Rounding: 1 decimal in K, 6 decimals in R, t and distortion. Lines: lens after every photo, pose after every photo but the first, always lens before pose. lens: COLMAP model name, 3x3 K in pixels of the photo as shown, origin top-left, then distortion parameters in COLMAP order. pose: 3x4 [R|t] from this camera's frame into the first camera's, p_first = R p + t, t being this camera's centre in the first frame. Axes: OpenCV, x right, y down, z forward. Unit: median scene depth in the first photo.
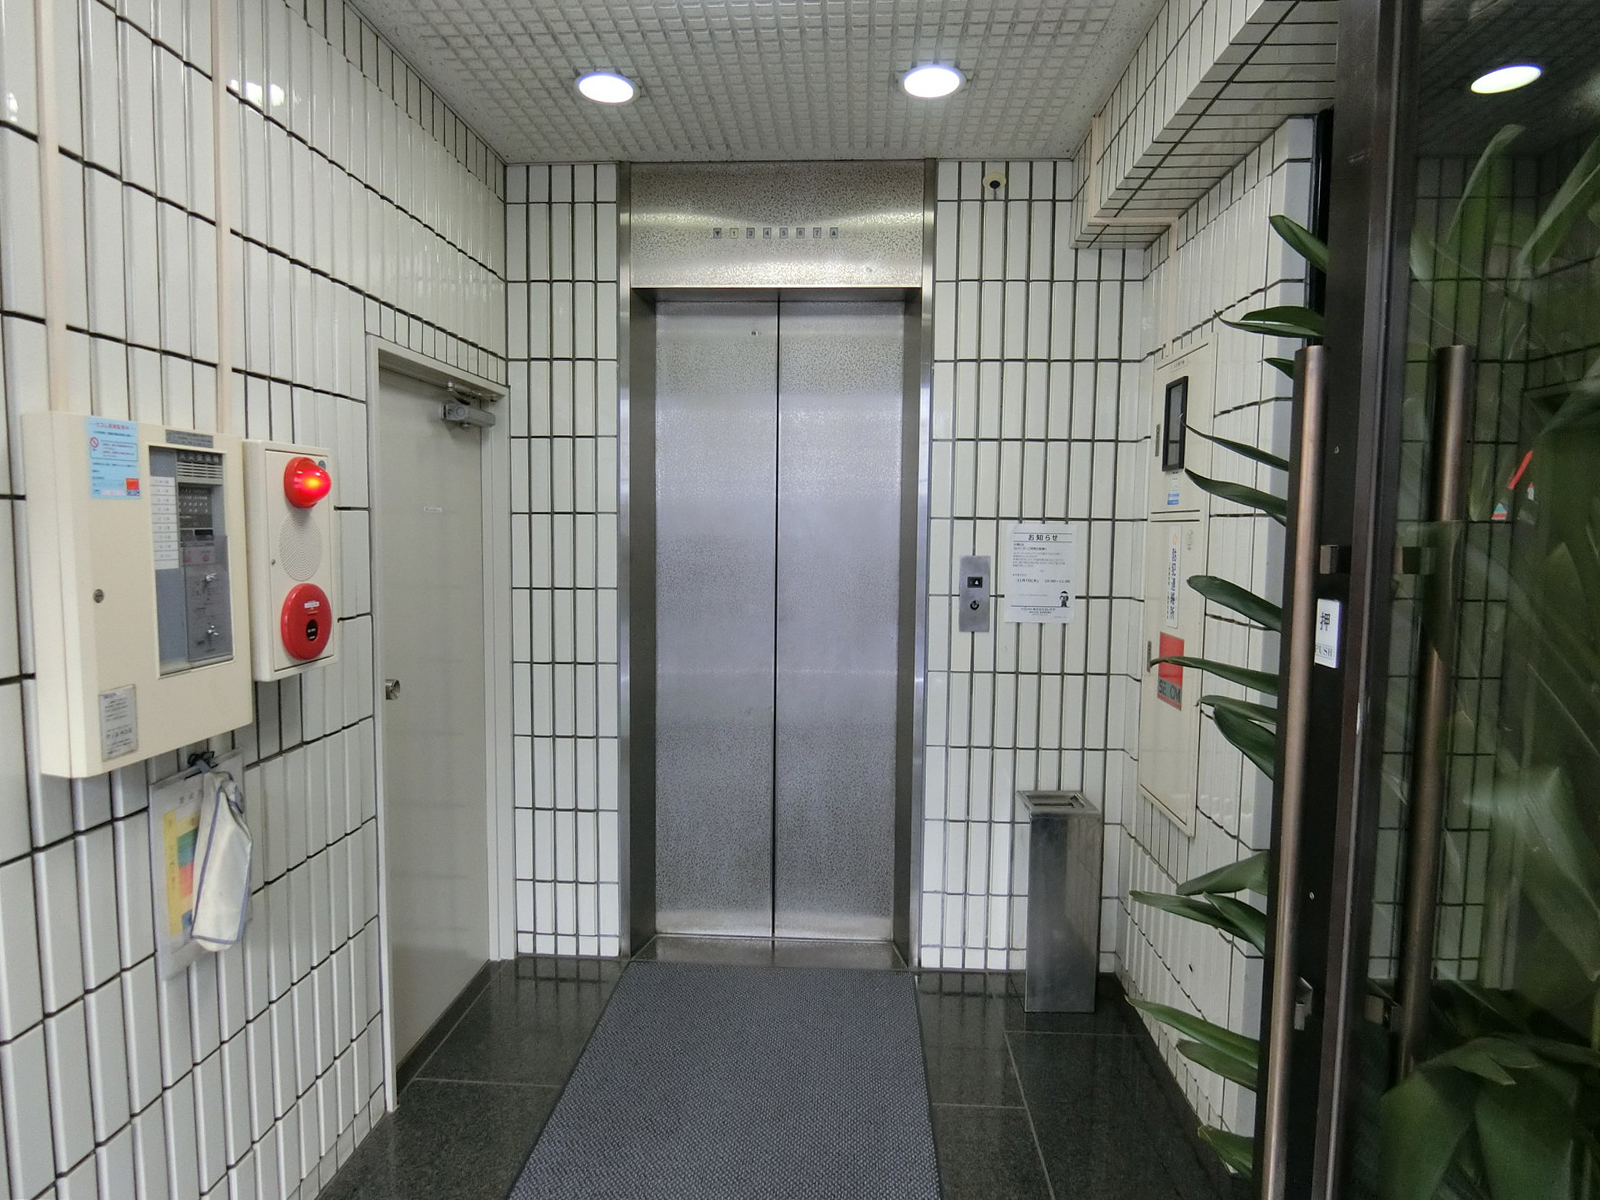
lens RADIAL K [[891.8, 0, 803.7], [0, 891.8, 598.8], [0, 0, 1]] dist [-0.017959, -0.003158]
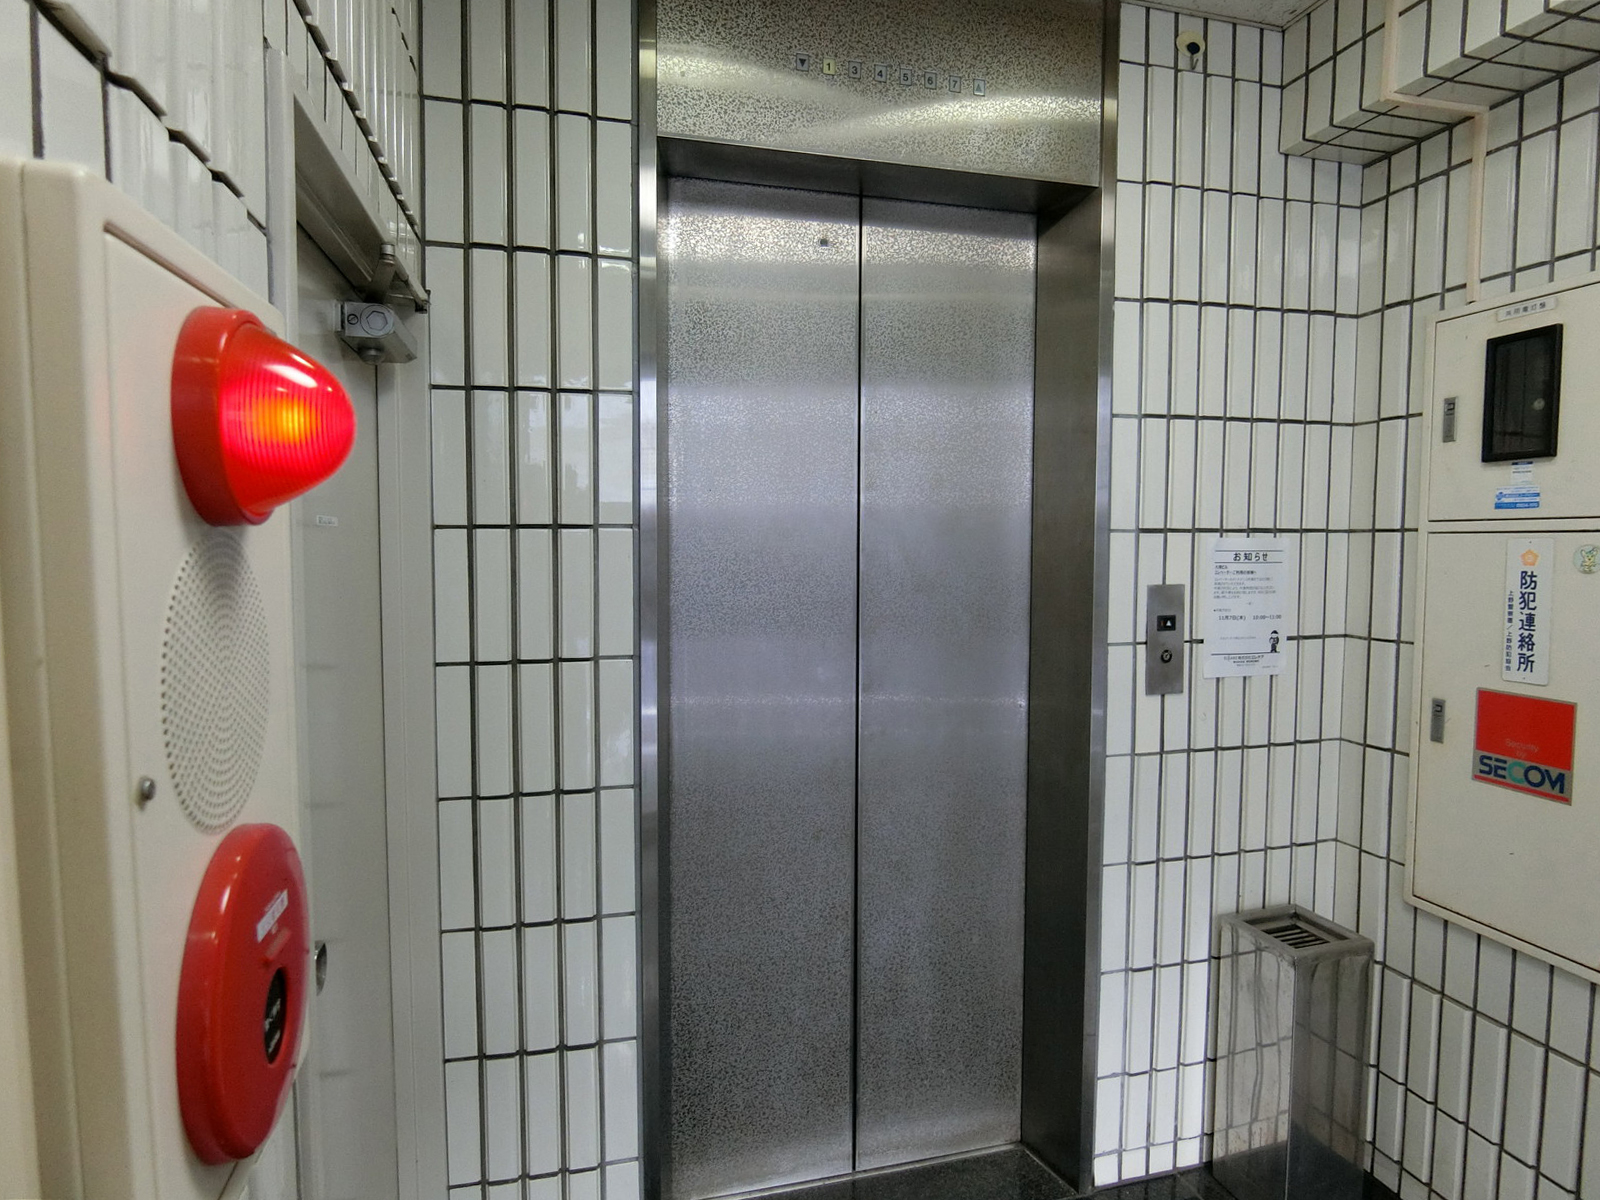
lens RADIAL K [[891.8, 0, 794.2], [0, 891.8, 597.4], [0, 0, 1]] dist [-0.017959, -0.003158]
pose [[0.954211, -0.030645, 0.297562, -0.286094], [0.035514, 0.999309, -0.010968, -0.040890], [-0.297020, 0.021034, 0.954640, 0.426822]]
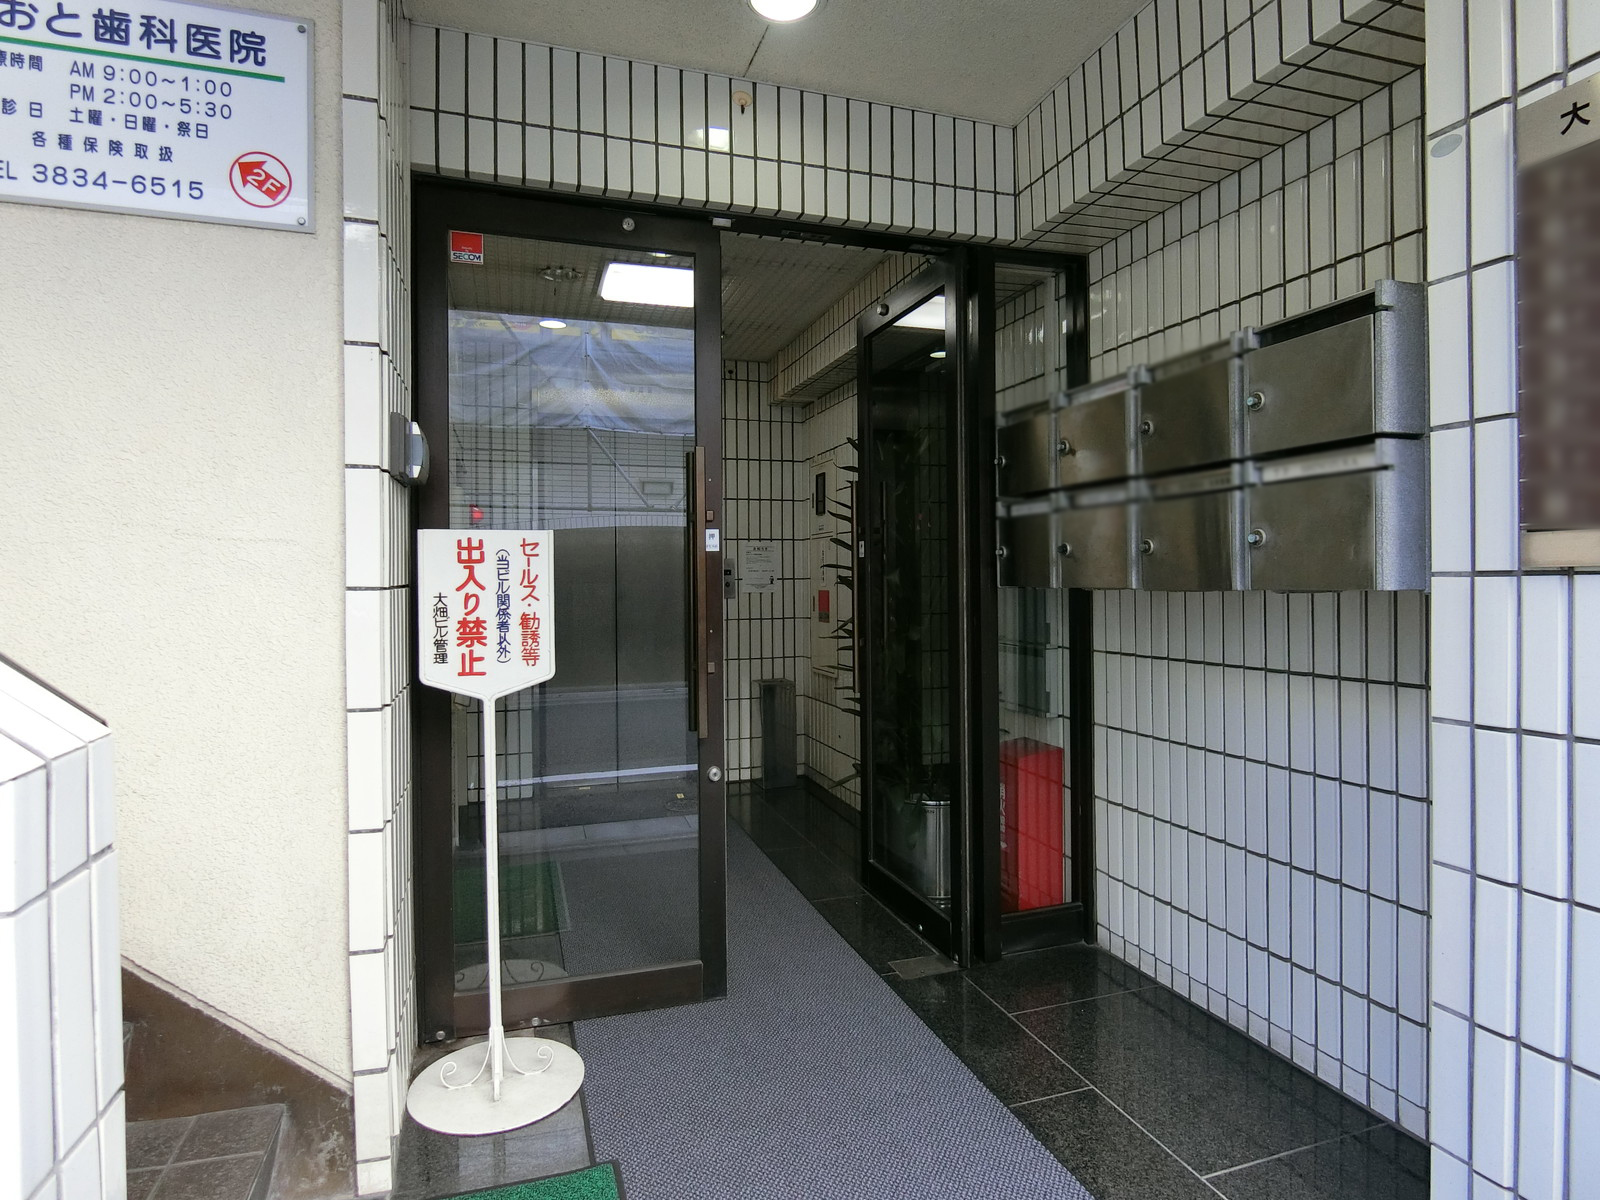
lens RADIAL K [[891.8, 0, 800.6], [0, 891.8, 593.4], [0, 0, 1]] dist [-0.017959, -0.003158]
pose [[0.929413, -0.022308, 0.368366, -0.369470], [0.046992, 0.997200, -0.058175, 0.145660], [-0.366037, 0.071379, 0.927859, -0.837979]]
